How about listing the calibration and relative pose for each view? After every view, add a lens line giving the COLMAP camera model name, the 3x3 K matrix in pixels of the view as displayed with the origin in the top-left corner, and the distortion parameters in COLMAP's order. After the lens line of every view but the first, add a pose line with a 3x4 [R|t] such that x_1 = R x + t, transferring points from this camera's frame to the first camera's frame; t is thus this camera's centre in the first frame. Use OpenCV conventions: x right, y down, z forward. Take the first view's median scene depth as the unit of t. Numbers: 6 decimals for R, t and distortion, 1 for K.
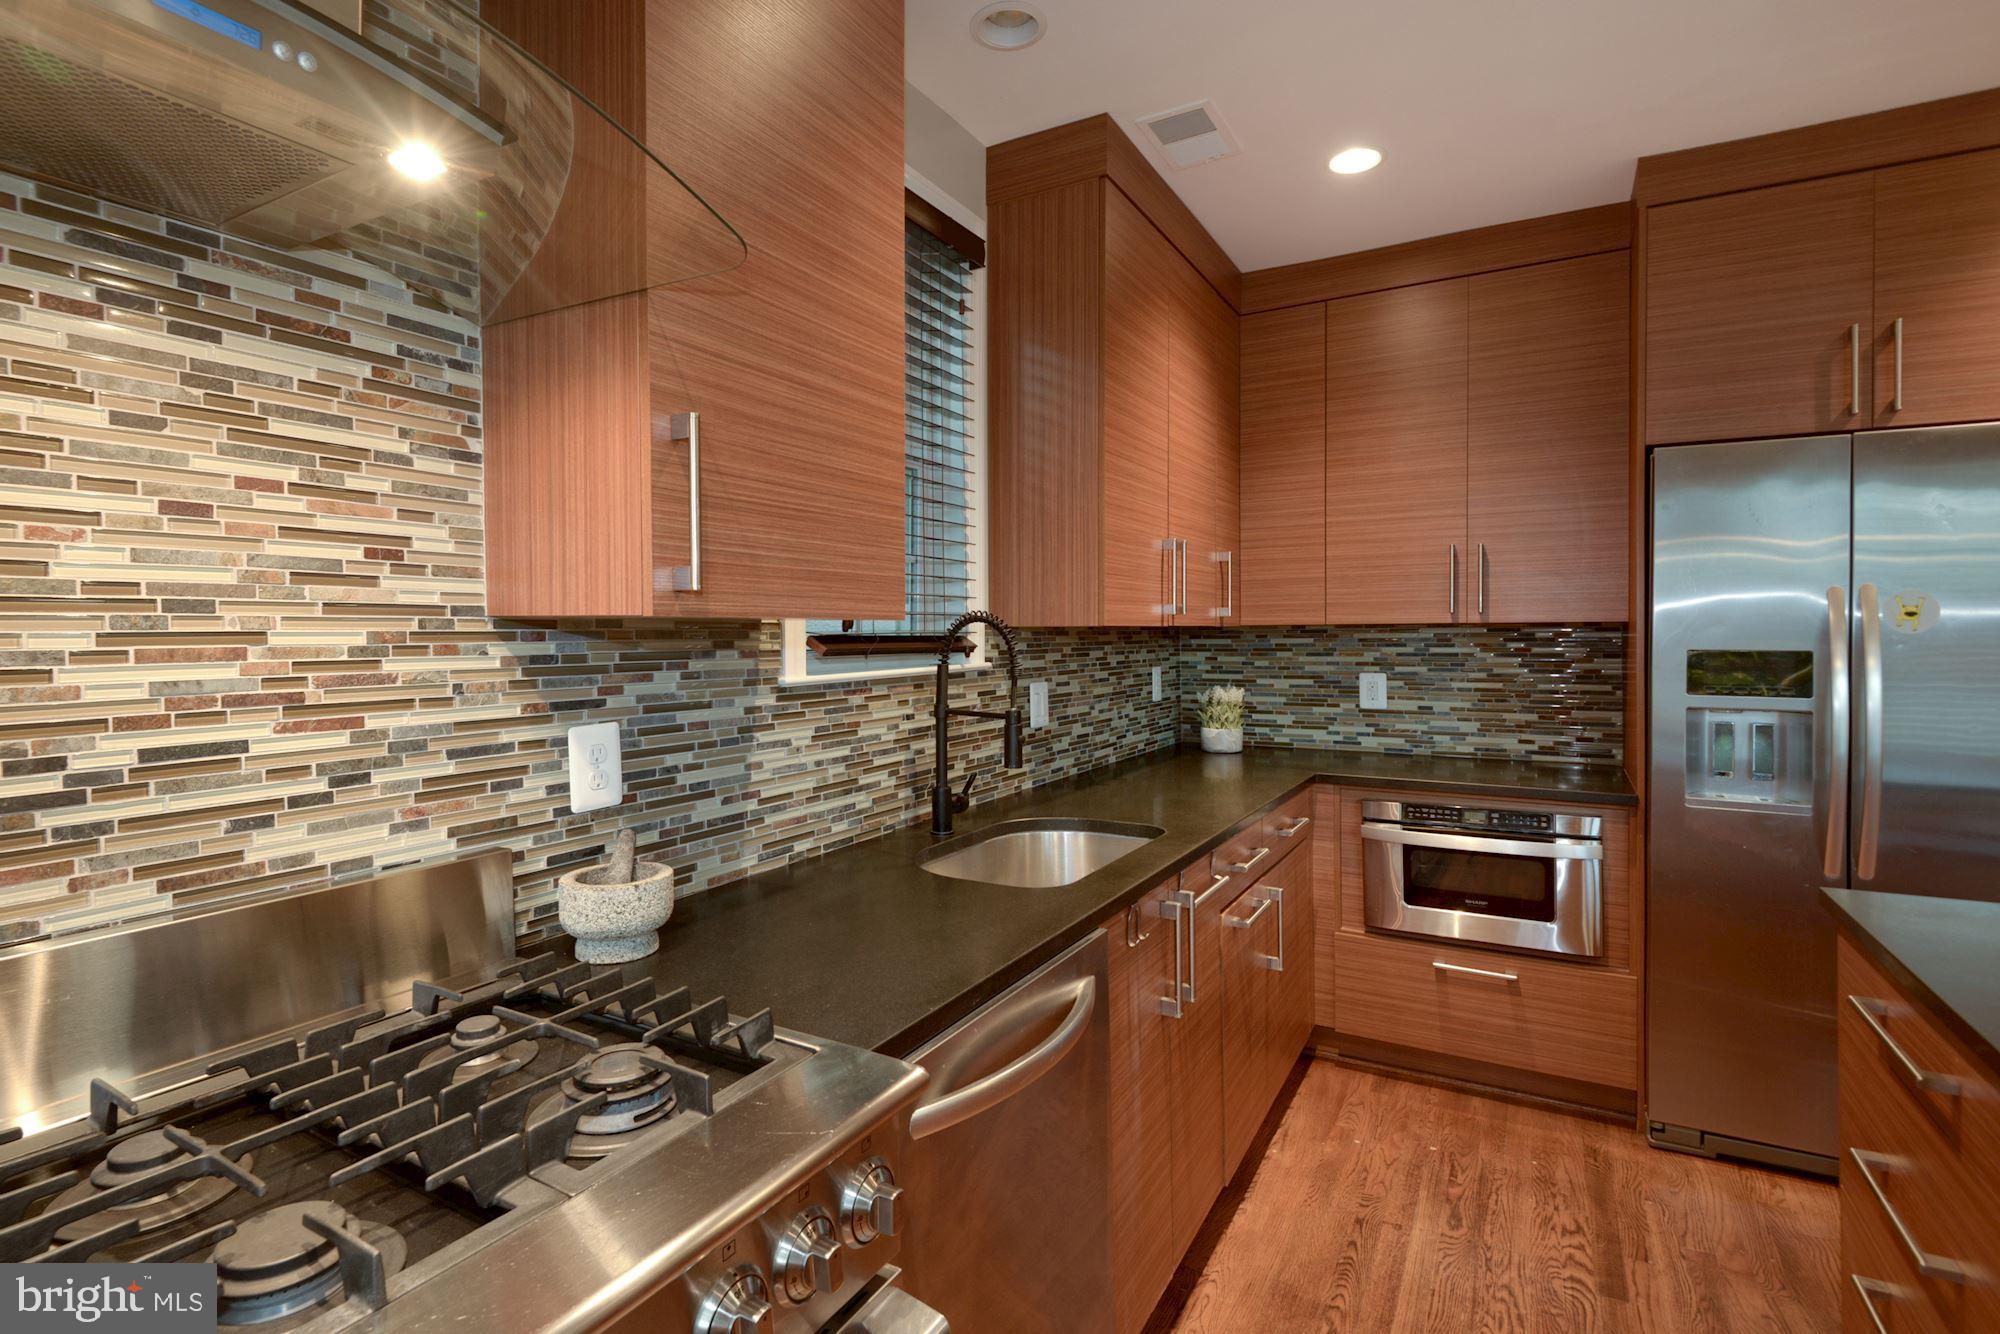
lens RADIAL K [[957.0, 0, 972.2], [0, 957.0, 664.1], [0, 0, 1]] dist [0.002655, -0.015125]
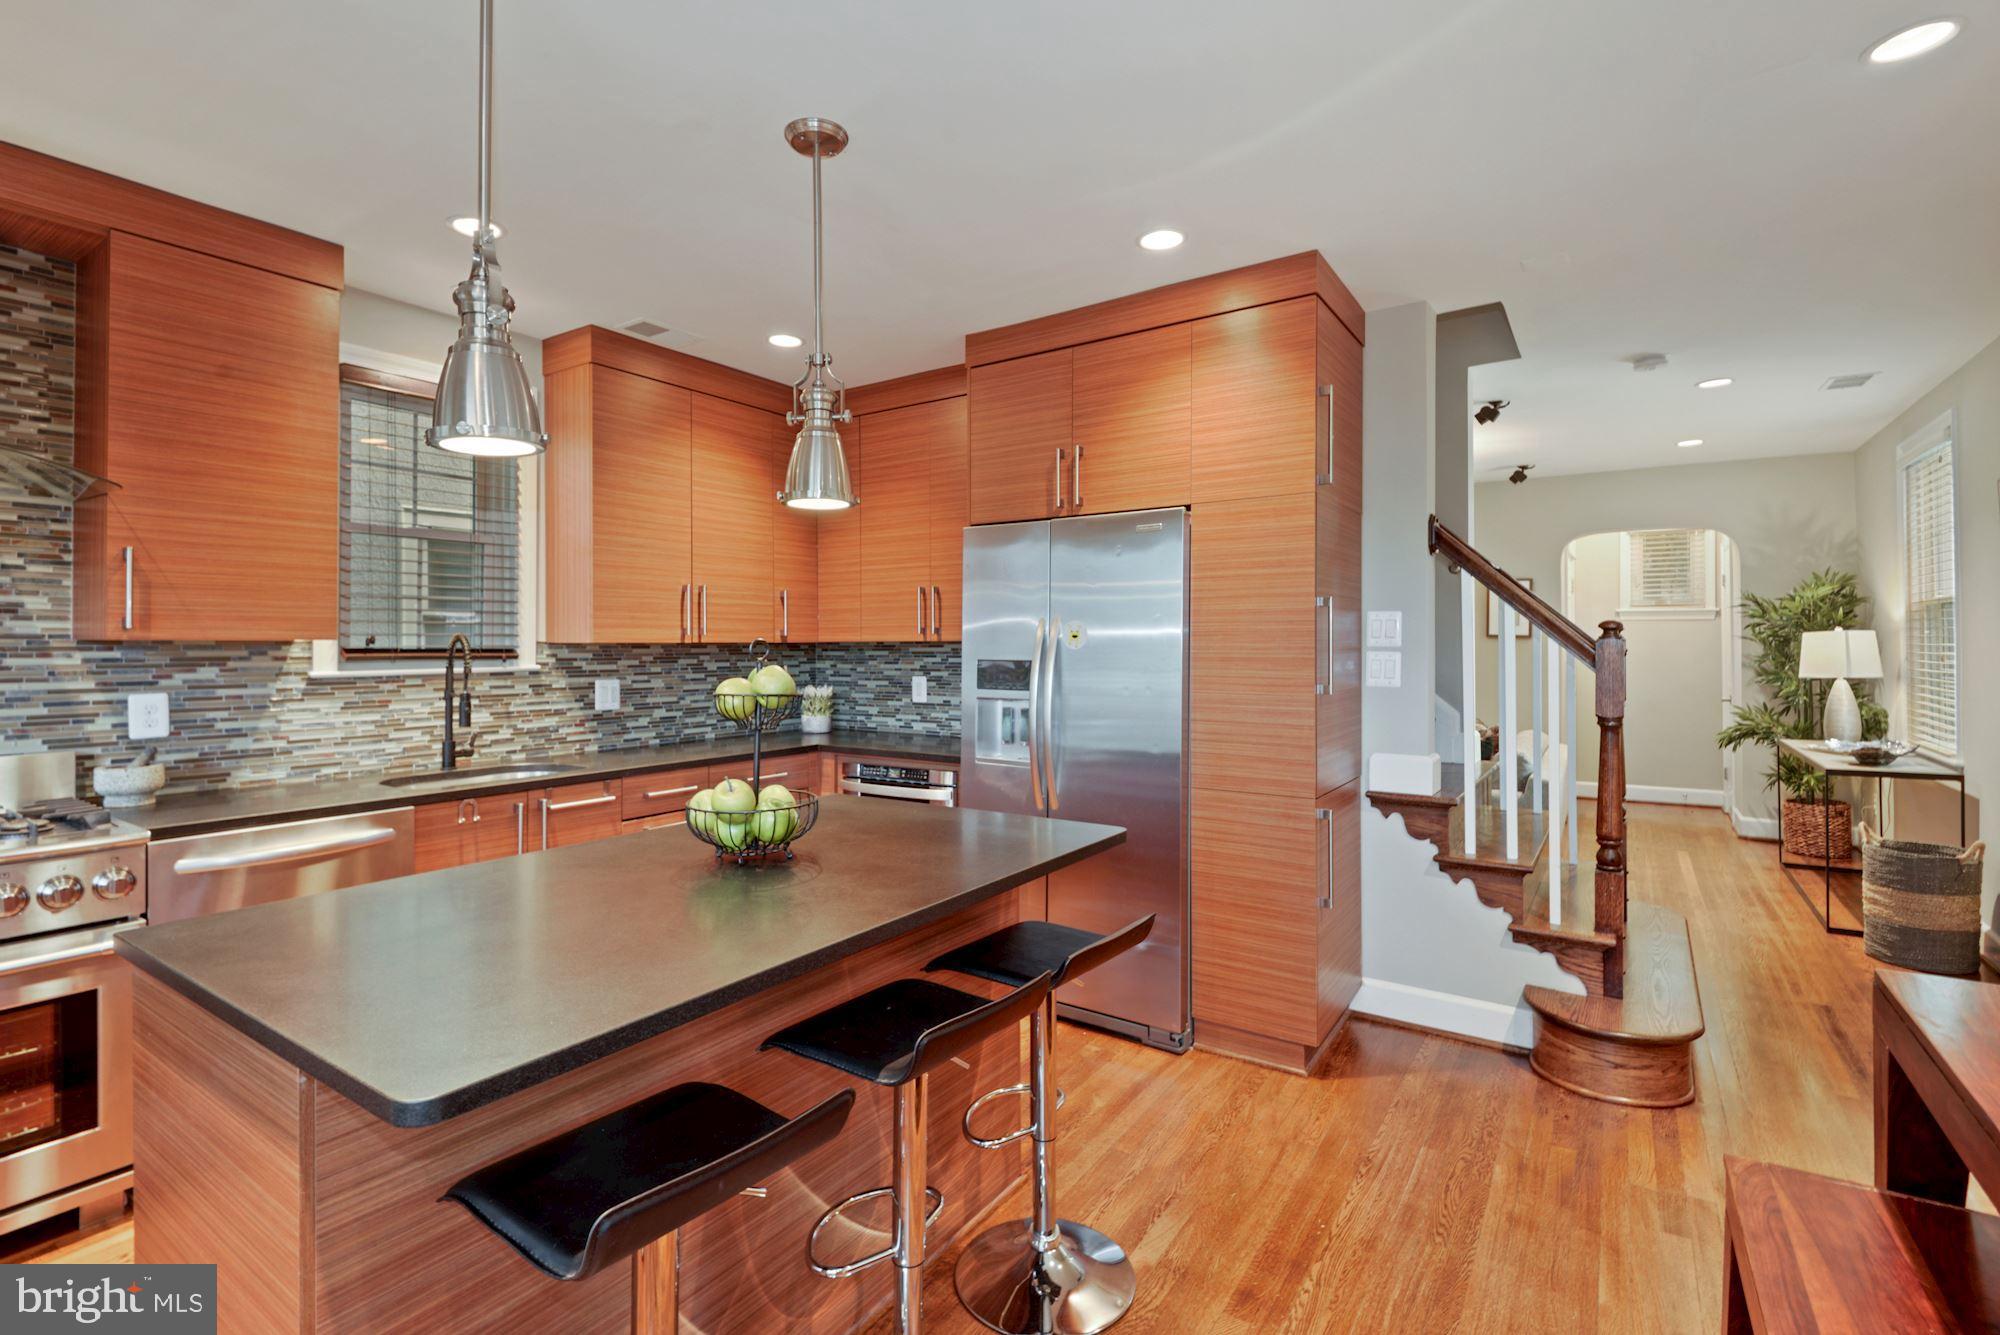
lens RADIAL K [[920.5, 0, 1002.4], [0, 920.5, 634.1], [0, 0, 1]] dist [0.001520, -0.012039]
pose [[0.998496, 0.001705, -0.054801, 1.198368], [-0.004162, 0.998989, -0.044754, 0.014342], [0.054669, 0.044915, 0.997494, -0.636264]]
